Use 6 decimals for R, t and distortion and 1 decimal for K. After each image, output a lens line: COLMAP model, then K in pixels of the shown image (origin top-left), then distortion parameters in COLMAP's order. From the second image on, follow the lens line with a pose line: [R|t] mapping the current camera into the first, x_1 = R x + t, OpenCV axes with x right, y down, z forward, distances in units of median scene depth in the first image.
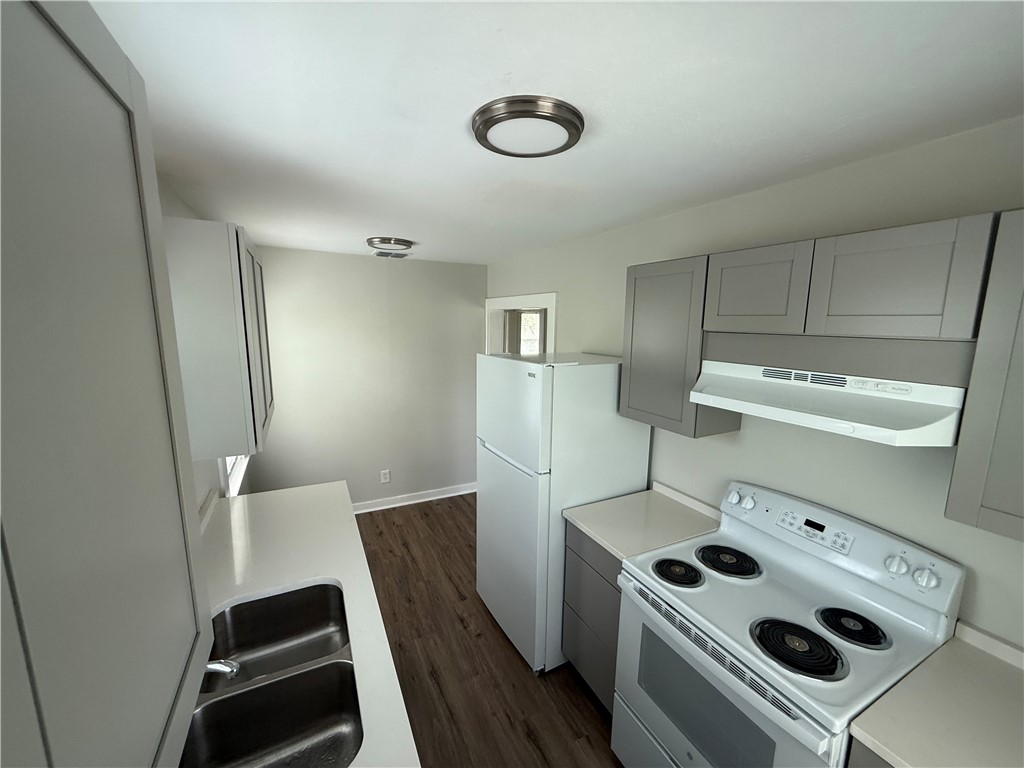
lens RADIAL K [[408.8, 0, 511.6], [0, 408.8, 386.8], [0, 0, 1]] dist [-0.000272, -0.000297]
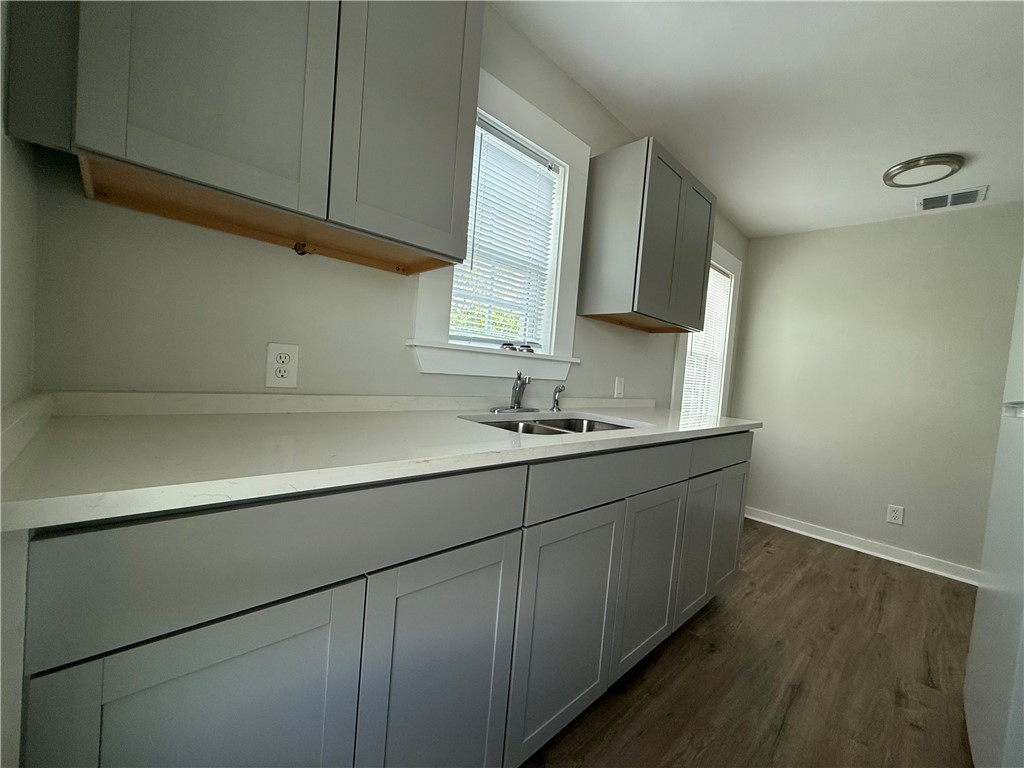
lens RADIAL K [[407.8, 0, 512.6], [0, 407.8, 386.6], [0, 0, 1]] dist [0.000867, 0.000189]
pose [[0.289586, 0.054658, -0.955590, 0.374595], [-0.236792, 0.971425, -0.016194, 0.381996], [0.927399, 0.230966, 0.294254, 0.254760]]
